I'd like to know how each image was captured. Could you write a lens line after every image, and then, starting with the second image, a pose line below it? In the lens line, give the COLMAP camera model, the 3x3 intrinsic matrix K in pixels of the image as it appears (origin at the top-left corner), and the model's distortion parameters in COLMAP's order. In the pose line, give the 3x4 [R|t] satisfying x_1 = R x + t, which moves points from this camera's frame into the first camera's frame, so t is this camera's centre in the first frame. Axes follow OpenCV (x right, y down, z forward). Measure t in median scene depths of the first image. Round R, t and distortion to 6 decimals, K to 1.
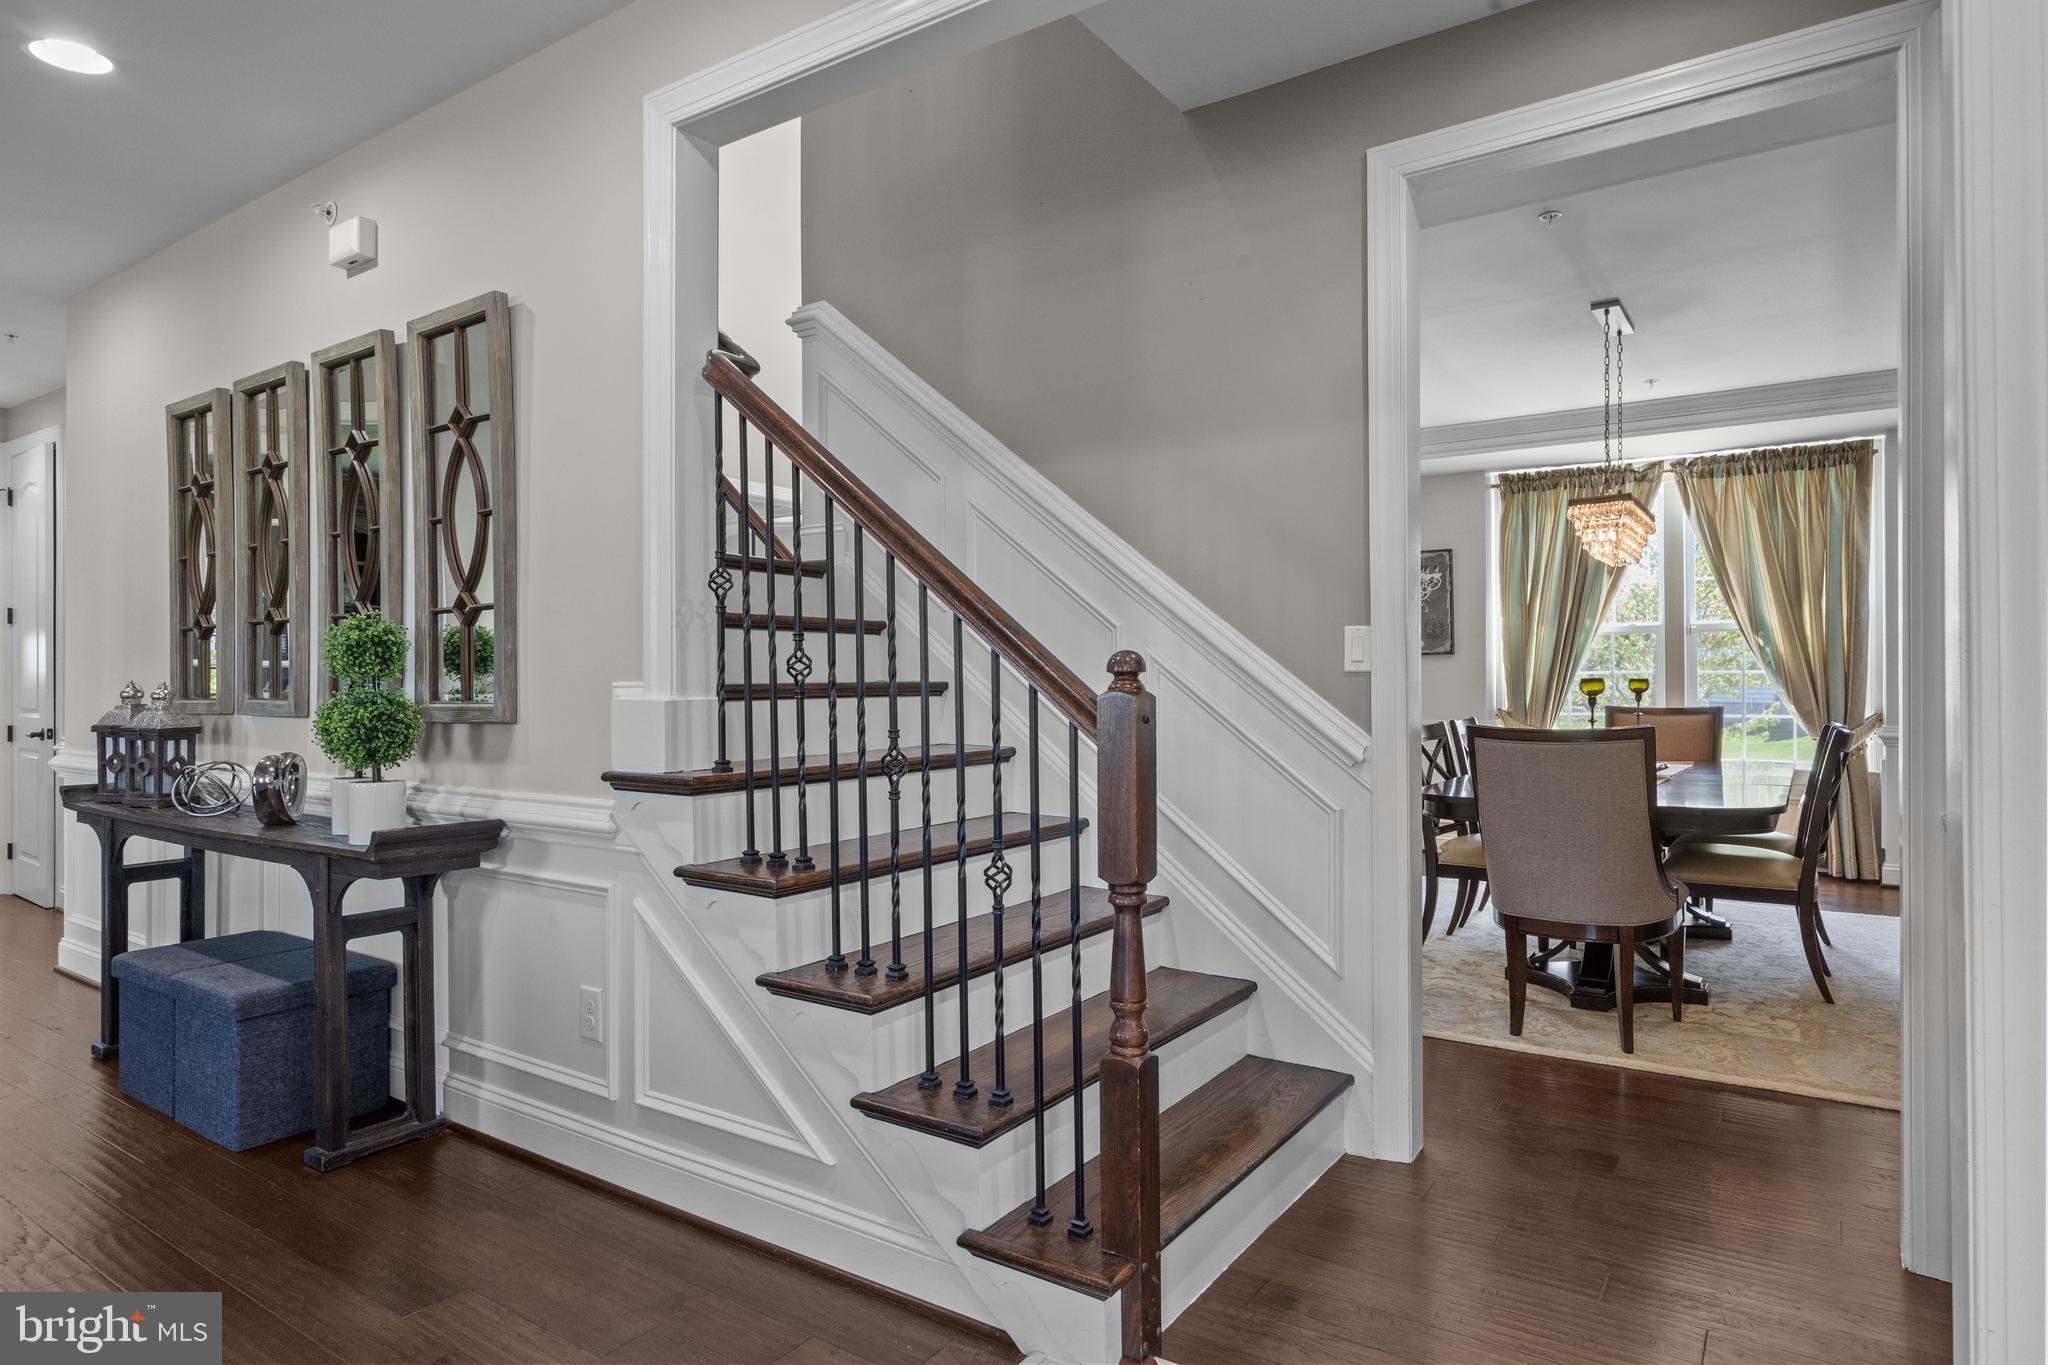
lens RADIAL K [[1127.6, 0, 1042.4], [0, 1127.6, 680.6], [0, 0, 1]] dist [0.012802, -0.001672]
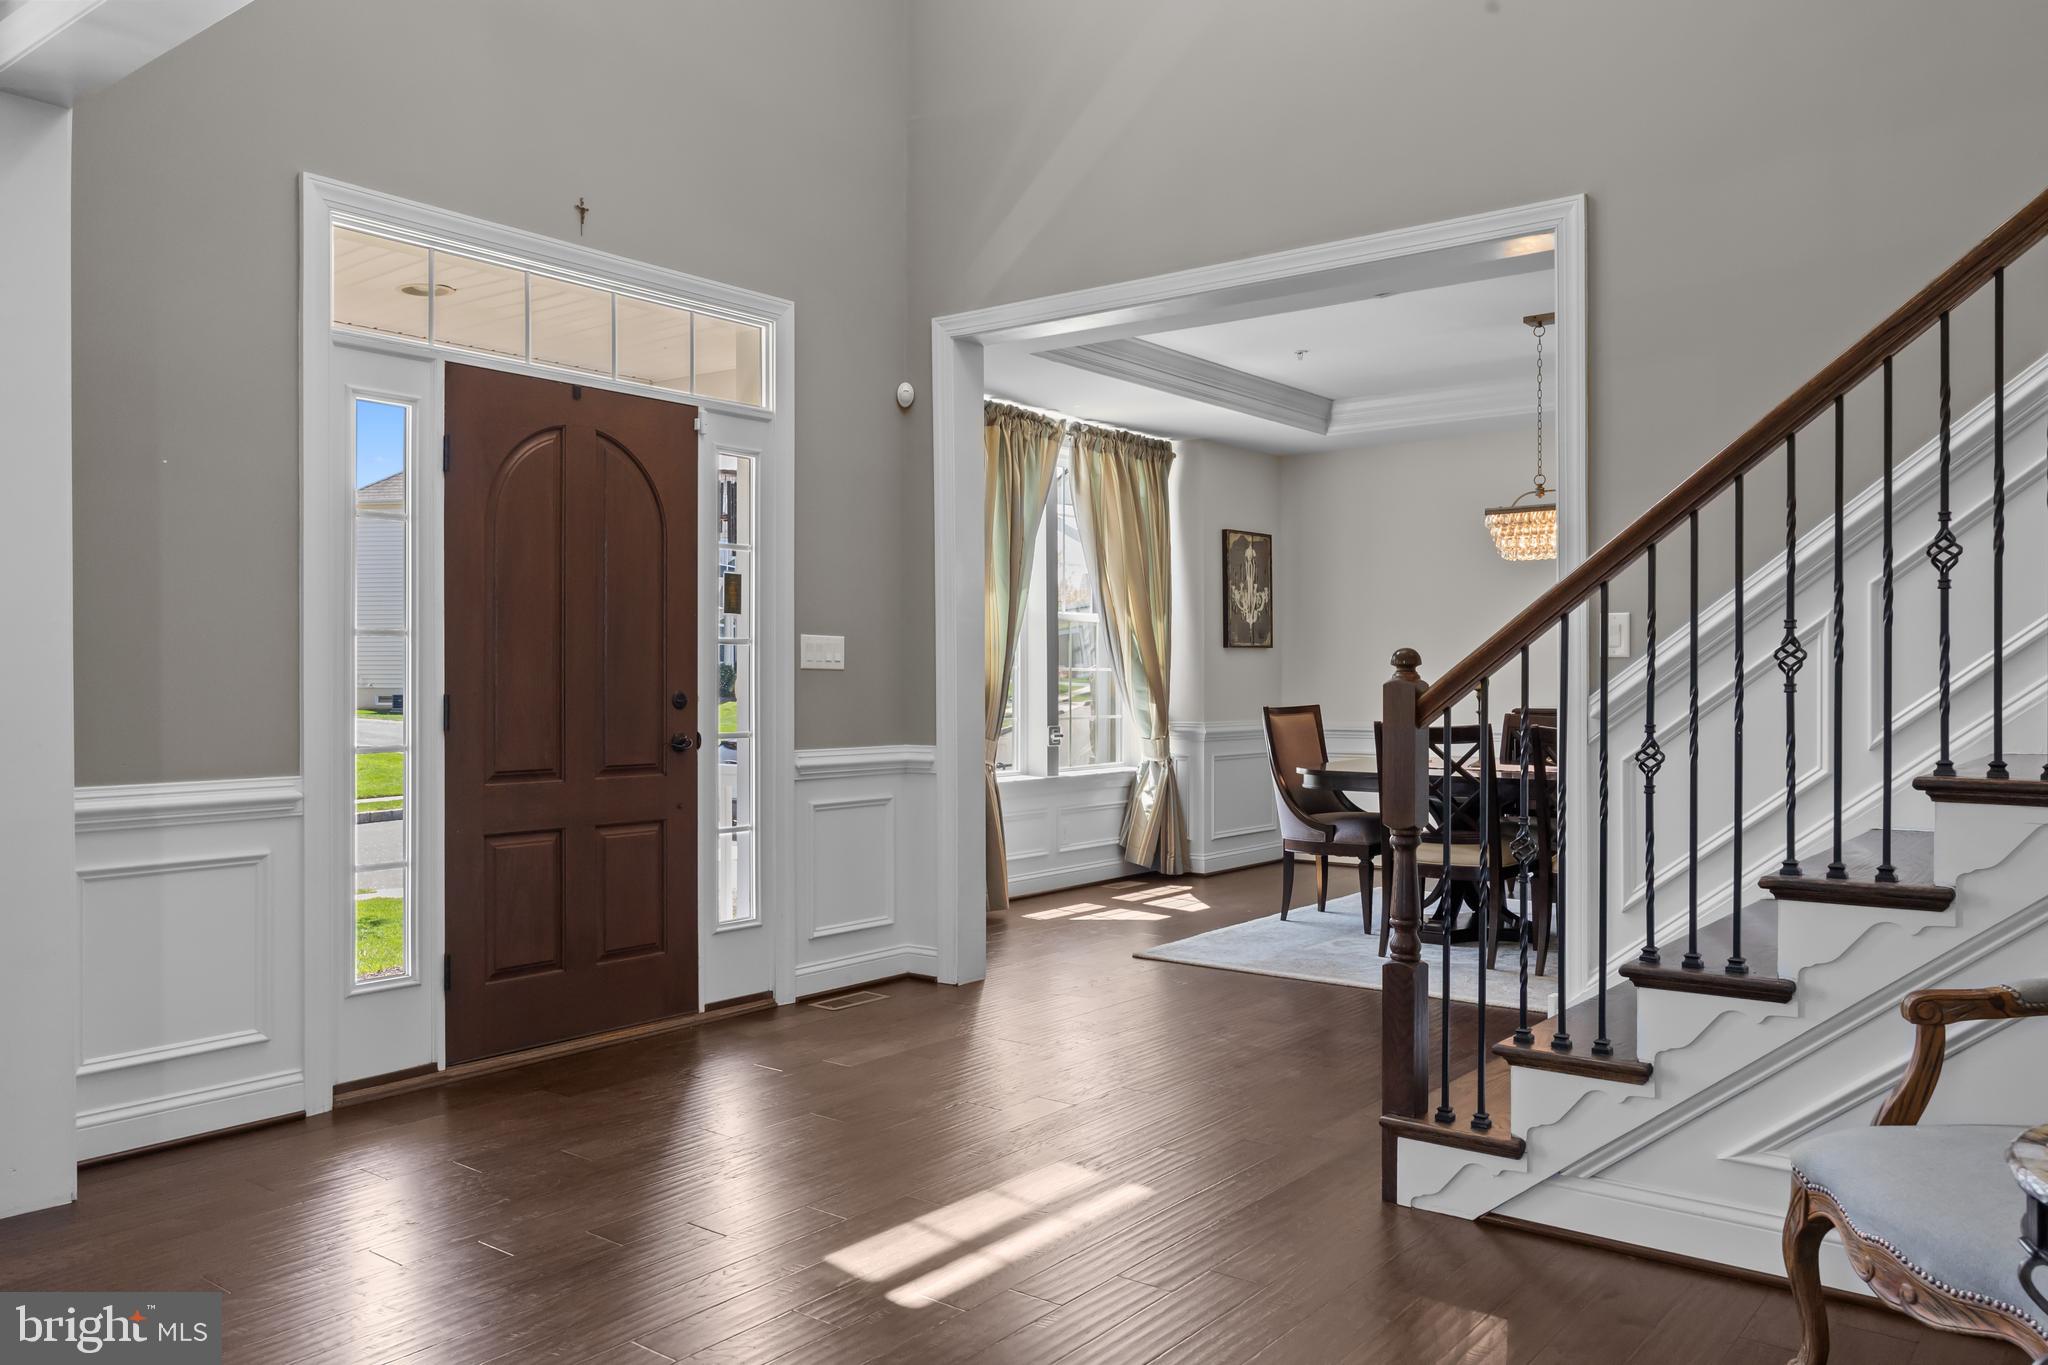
lens RADIAL K [[1550.9, 0, 1025.7], [0, 1550.9, 687.4], [0, 0, 1]] dist [0.001428, 0.004456]
pose [[0.043930, -0.001741, 0.999033, -0.654492], [-0.000050, 0.999998, 0.001745, 0.005181], [-0.999035, -0.000126, 0.043929, 1.045057]]
